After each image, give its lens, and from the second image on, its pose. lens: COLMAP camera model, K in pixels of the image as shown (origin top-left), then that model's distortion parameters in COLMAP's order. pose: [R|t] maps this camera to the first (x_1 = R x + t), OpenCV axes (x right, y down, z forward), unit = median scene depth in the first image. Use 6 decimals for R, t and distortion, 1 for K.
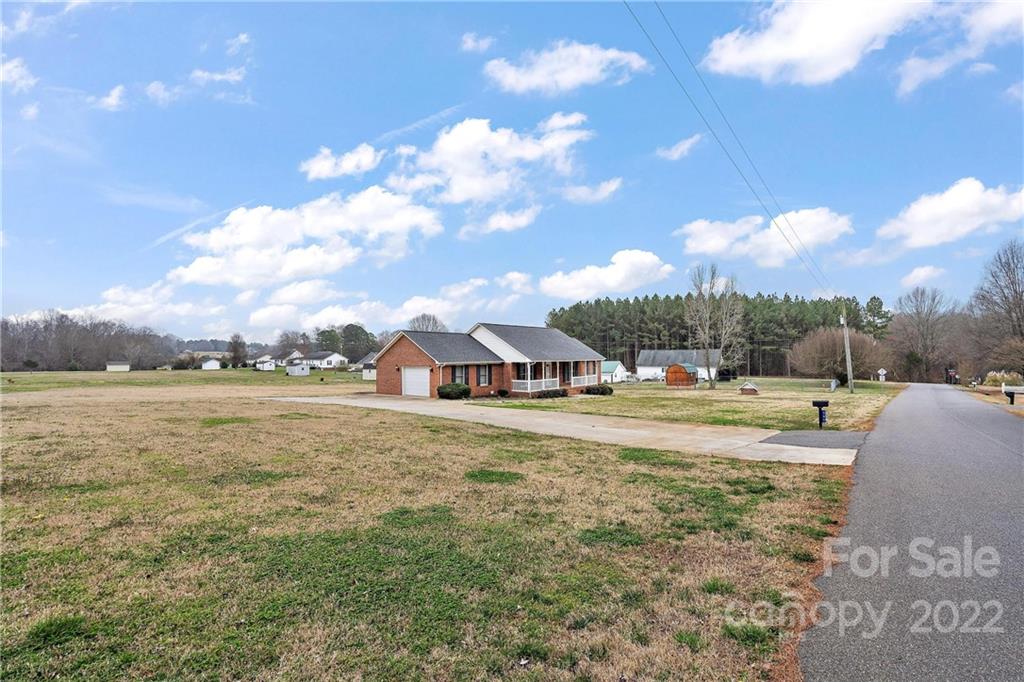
lens RADIAL K [[478.4, 0, 512.2], [0, 478.4, 347.3], [0, 0, 1]] dist [-0.001127, 0.000431]
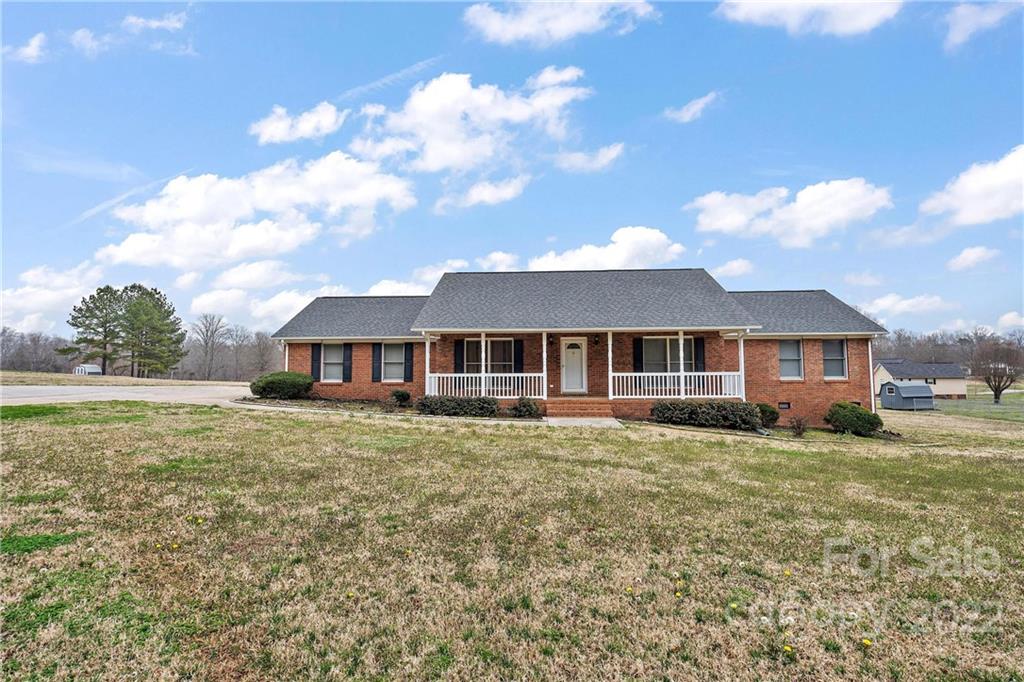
lens RADIAL K [[478.4, 0, 512.3], [0, 478.4, 347.1], [0, 0, 1]] dist [-0.001127, 0.000431]
pose [[0.999995, 0.003159, 0.000275, 0.029129], [-0.003160, 0.999986, 0.004345, 0.009901], [-0.000262, -0.004346, 0.999991, 0.138250]]
